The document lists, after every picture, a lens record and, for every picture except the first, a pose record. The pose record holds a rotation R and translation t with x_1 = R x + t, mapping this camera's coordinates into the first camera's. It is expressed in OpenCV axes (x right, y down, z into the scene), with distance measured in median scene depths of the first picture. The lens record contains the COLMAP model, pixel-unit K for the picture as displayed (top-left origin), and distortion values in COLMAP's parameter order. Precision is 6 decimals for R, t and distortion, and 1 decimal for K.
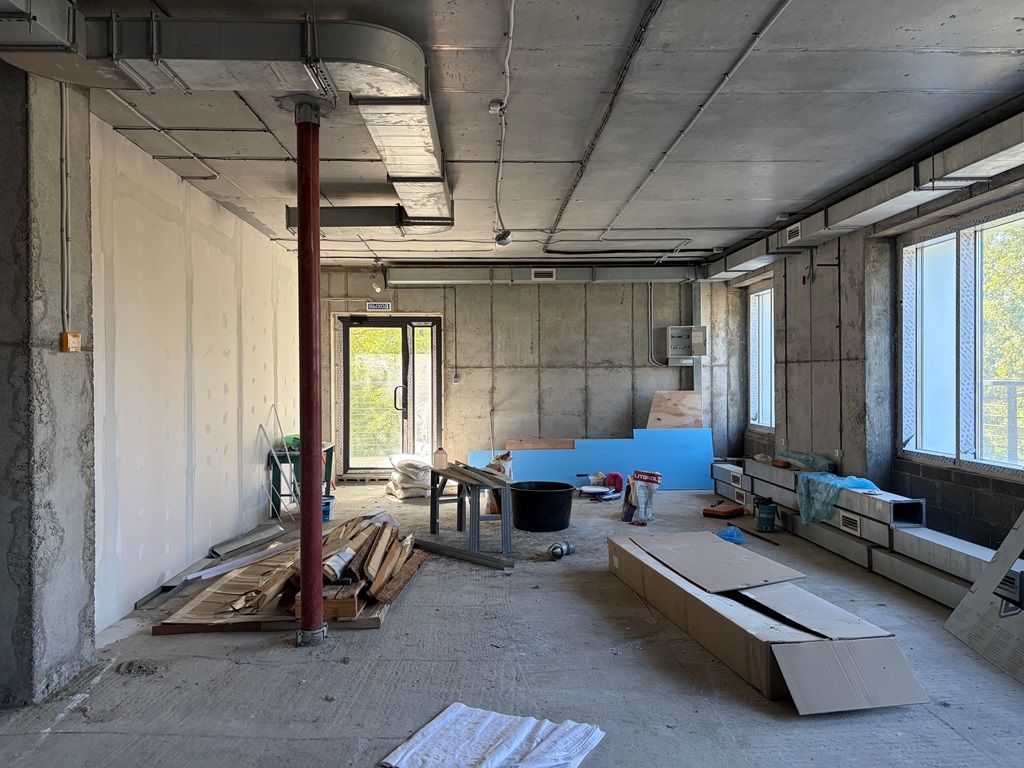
lens RADIAL K [[767.5, 0, 512.0], [0, 767.5, 384.0], [0, 0, 1]] dist [0.073697, -0.089282]
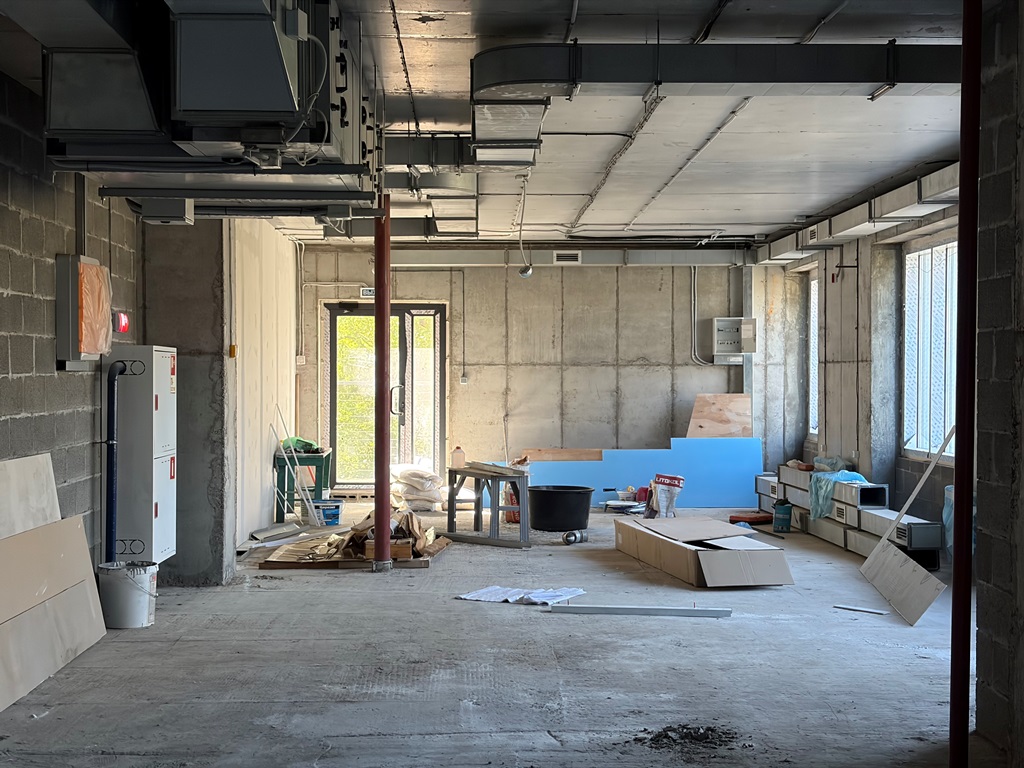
lens RADIAL K [[1540.9, 0, 509.1], [0, 1540.9, 393.5], [0, 0, 1]] dist [0.070553, -0.058955]
pose [[0.999910, 0.006716, -0.011606, -0.002791], [-0.006685, 0.999974, 0.002681, 0.005691], [0.011624, -0.002603, 0.999929, -0.710487]]
